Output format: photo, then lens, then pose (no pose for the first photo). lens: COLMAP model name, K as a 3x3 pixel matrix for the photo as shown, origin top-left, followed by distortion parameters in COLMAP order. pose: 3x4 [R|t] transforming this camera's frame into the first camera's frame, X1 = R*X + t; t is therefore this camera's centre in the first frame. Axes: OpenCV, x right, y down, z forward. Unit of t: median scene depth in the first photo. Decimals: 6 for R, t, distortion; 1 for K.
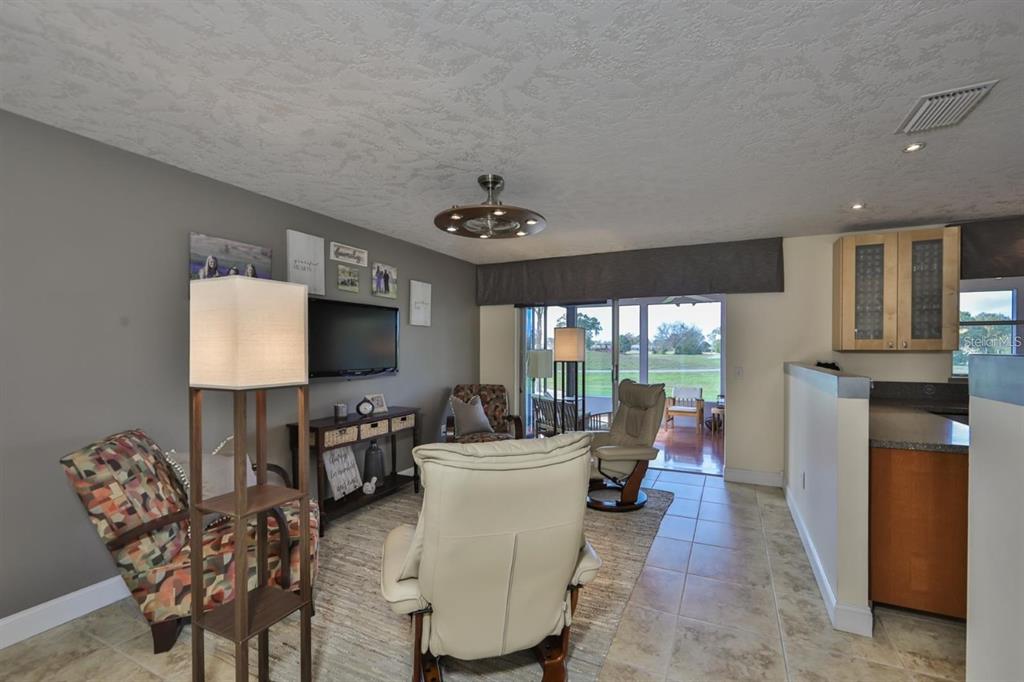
lens RADIAL K [[438.3, 0, 515.7], [0, 438.3, 352.5], [0, 0, 1]] dist [-0.015666, 0.002447]
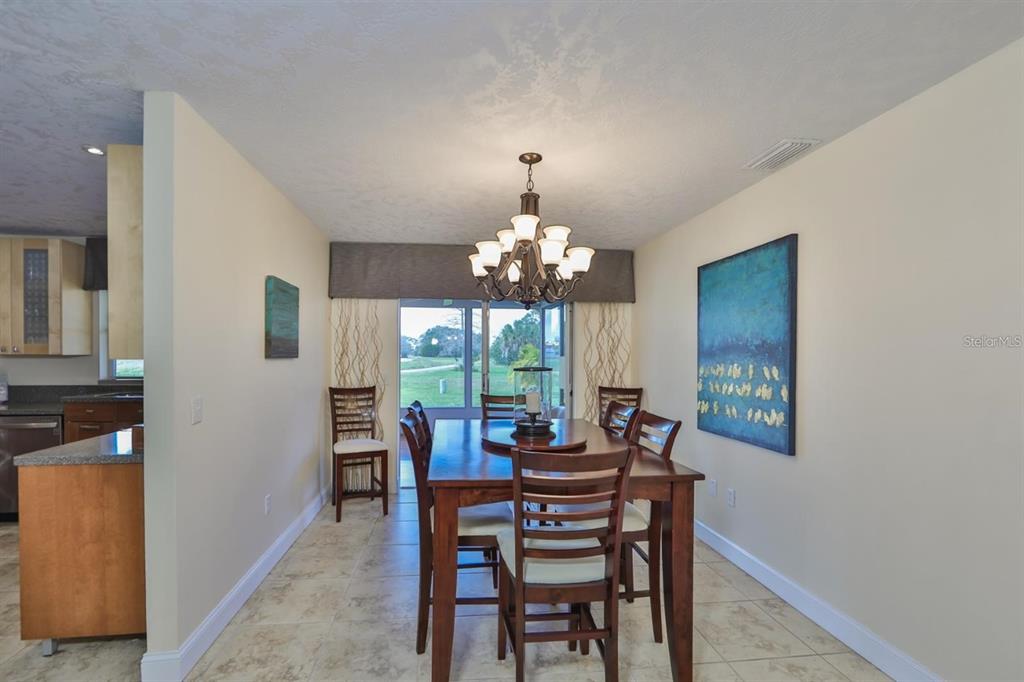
lens RADIAL K [[438.3, 0, 503.4], [0, 438.3, 356.8], [0, 0, 1]] dist [-0.015666, 0.002447]
pose [[0.839759, -0.002220, 0.542954, 1.290801], [0.001738, 0.999998, 0.001400, 0.001066], [-0.542956, -0.000232, 0.839761, -0.475813]]
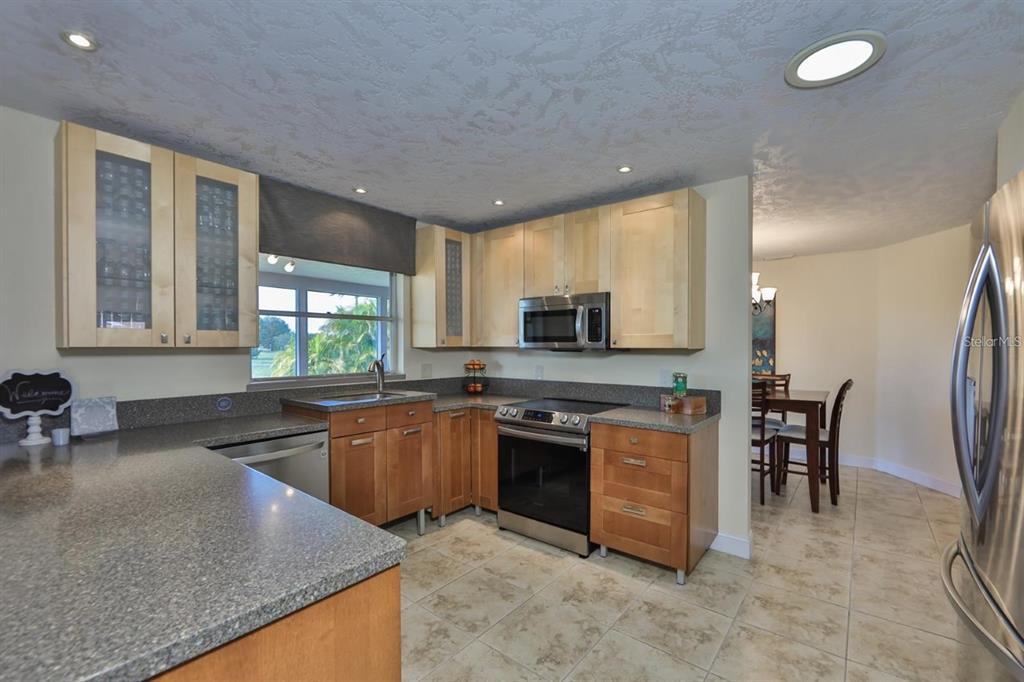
lens RADIAL K [[438.3, 0, 532.3], [0, 438.3, 352.9], [0, 0, 1]] dist [-0.015666, 0.002447]
pose [[0.196709, -0.015698, 0.980336, 0.377898], [0.007857, 0.999865, 0.014434, -0.002320], [-0.980430, 0.004864, 0.196805, 0.385595]]
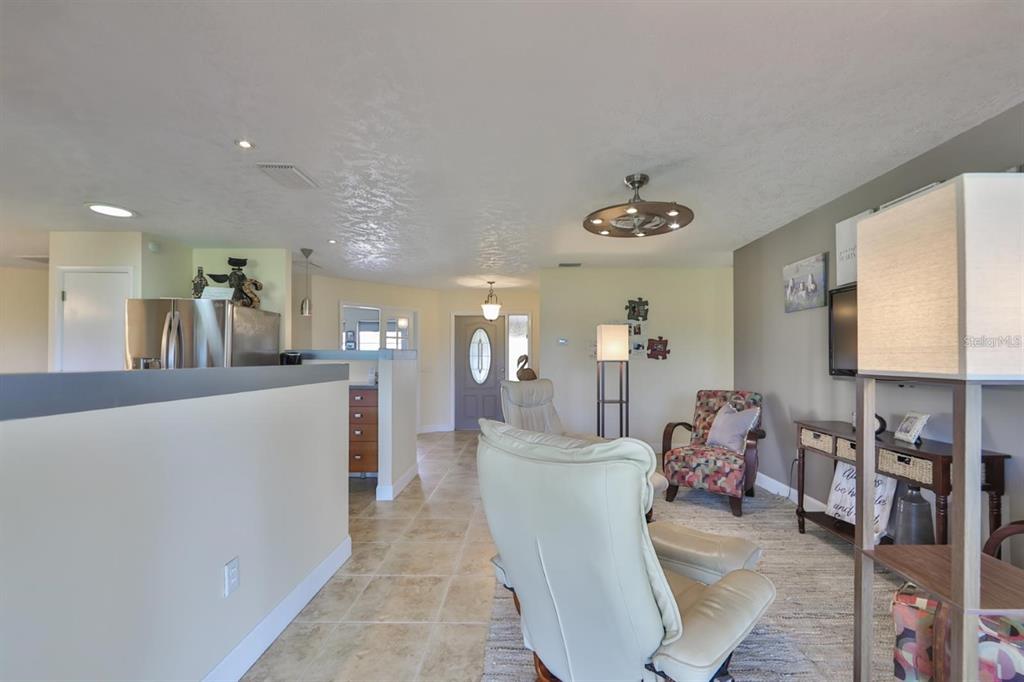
lens RADIAL K [[438.3, 0, 520.9], [0, 438.3, 349.4], [0, 0, 1]] dist [-0.015666, 0.002447]
pose [[-0.900704, -0.009816, -0.434323, 0.496942], [-0.004139, 0.999893, -0.014014, 0.018101], [0.434415, -0.010825, -0.900648, 1.412046]]
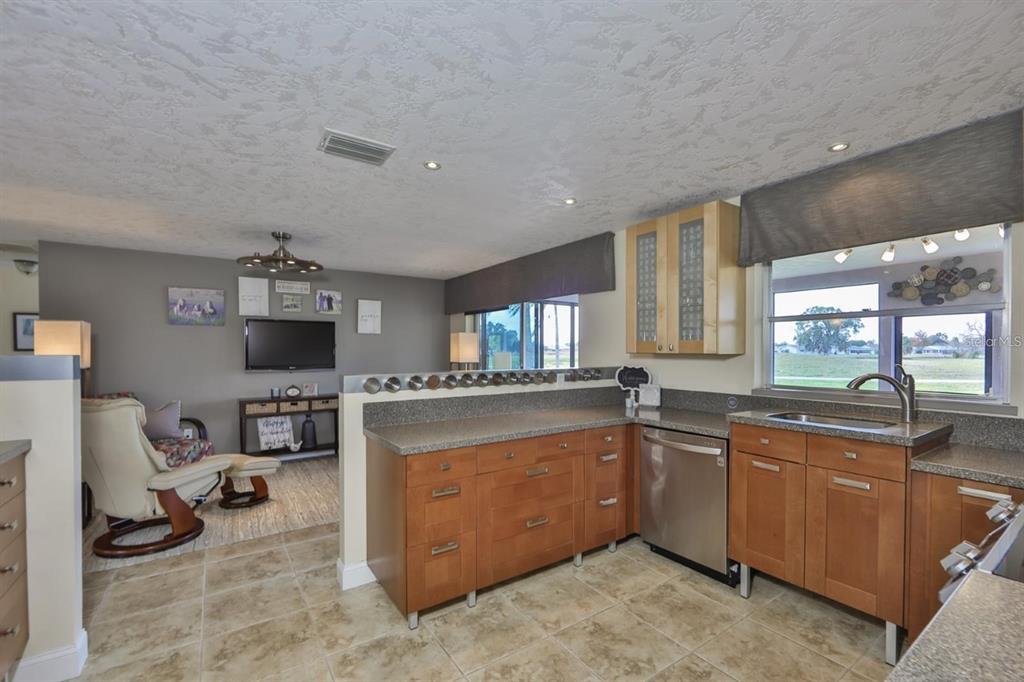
lens RADIAL K [[438.3, 0, 521.3], [0, 438.3, 353.8], [0, 0, 1]] dist [-0.015666, 0.002447]
pose [[0.872403, 0.003813, -0.488772, 1.043505], [-0.004543, 0.999990, -0.000309, -0.002880], [0.488766, 0.002490, 0.872411, 0.101295]]
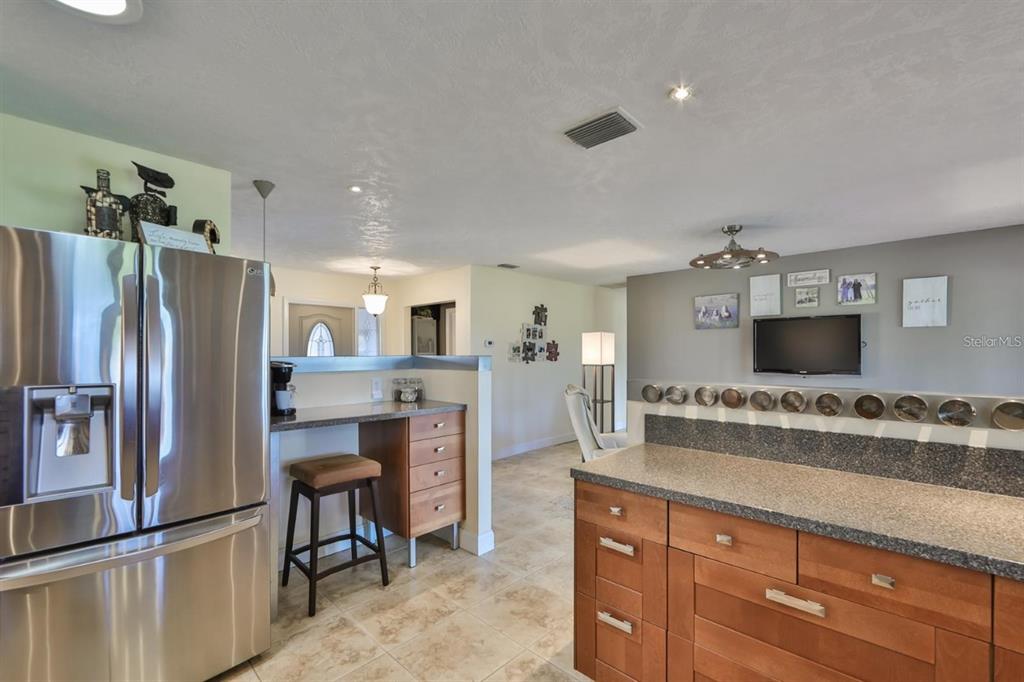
lens RADIAL K [[438.3, 0, 525.1], [0, 438.3, 353.9], [0, 0, 1]] dist [-0.015666, 0.002447]
pose [[-0.296049, 0.003332, -0.955167, 1.103552], [-0.006484, 0.999964, 0.005499, -0.006890], [0.955151, 0.007821, -0.296016, 0.616742]]
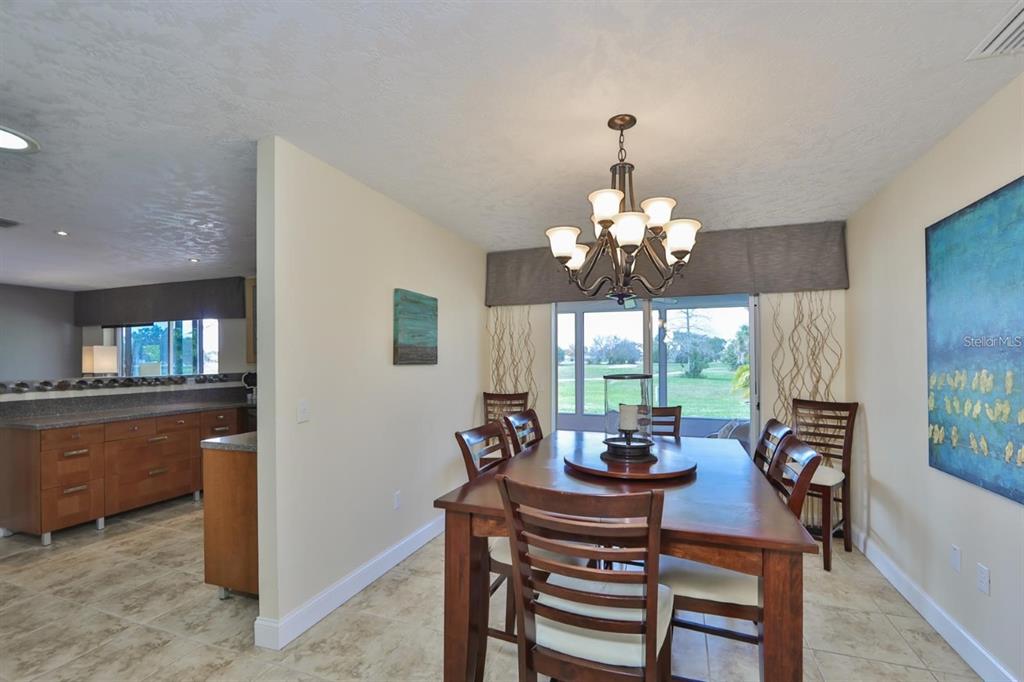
lens RADIAL K [[438.3, 0, 532.2], [0, 438.3, 358.5], [0, 0, 1]] dist [-0.015666, 0.002447]
pose [[0.991574, -0.007577, 0.129319, 1.507797], [0.009059, 0.999900, -0.010874, 0.003361], [-0.129224, 0.011954, 0.991543, -0.467442]]
